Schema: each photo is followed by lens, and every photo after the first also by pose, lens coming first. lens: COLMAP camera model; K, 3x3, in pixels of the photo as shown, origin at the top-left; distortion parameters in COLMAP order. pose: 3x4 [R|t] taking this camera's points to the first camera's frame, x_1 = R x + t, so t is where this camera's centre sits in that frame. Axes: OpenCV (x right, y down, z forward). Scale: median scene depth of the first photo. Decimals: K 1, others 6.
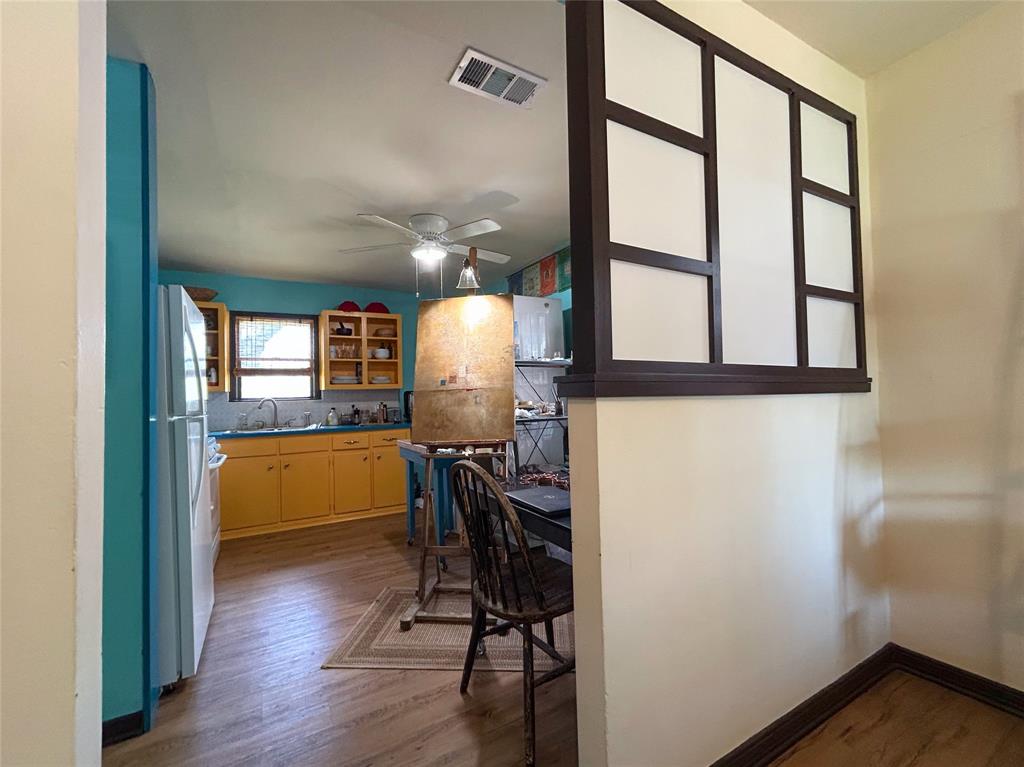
lens RADIAL K [[419.3, 0, 506.6], [0, 419.3, 386.7], [0, 0, 1]] dist [0.001140, 0.001034]
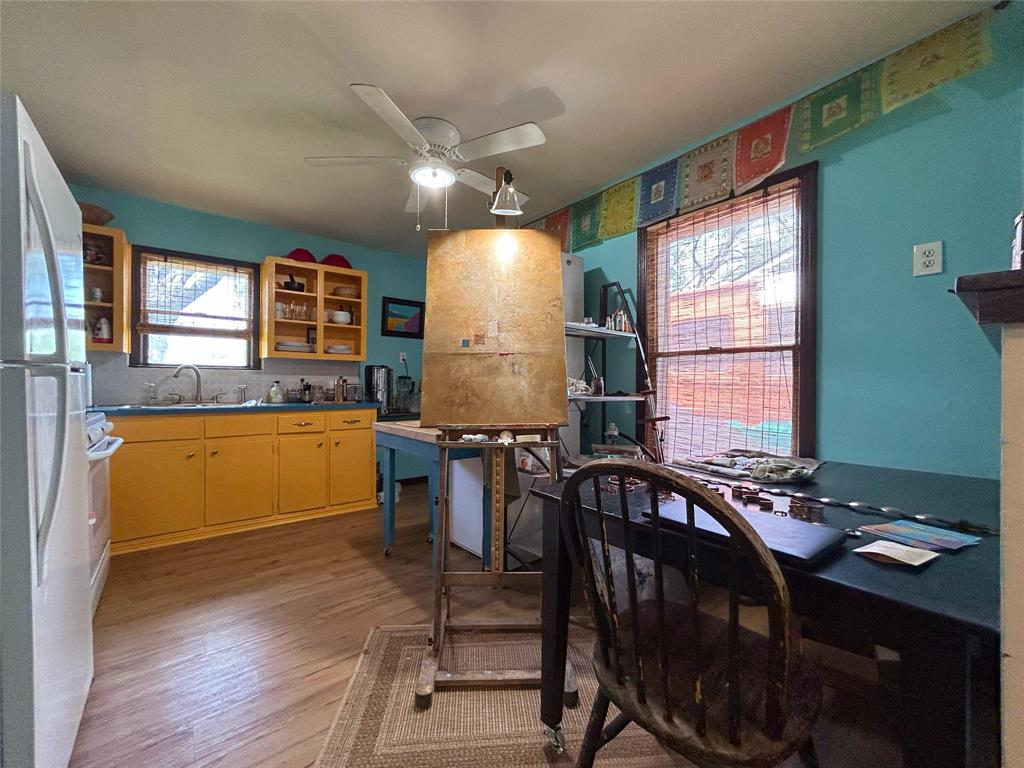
lens RADIAL K [[419.3, 0, 518.8], [0, 419.3, 383.0], [0, 0, 1]] dist [0.001140, 0.001034]
pose [[0.986459, 0.034023, 0.160440, -0.136730], [-0.037876, 0.999061, 0.021020, 0.031386], [-0.159574, -0.026812, 0.986822, 0.213636]]
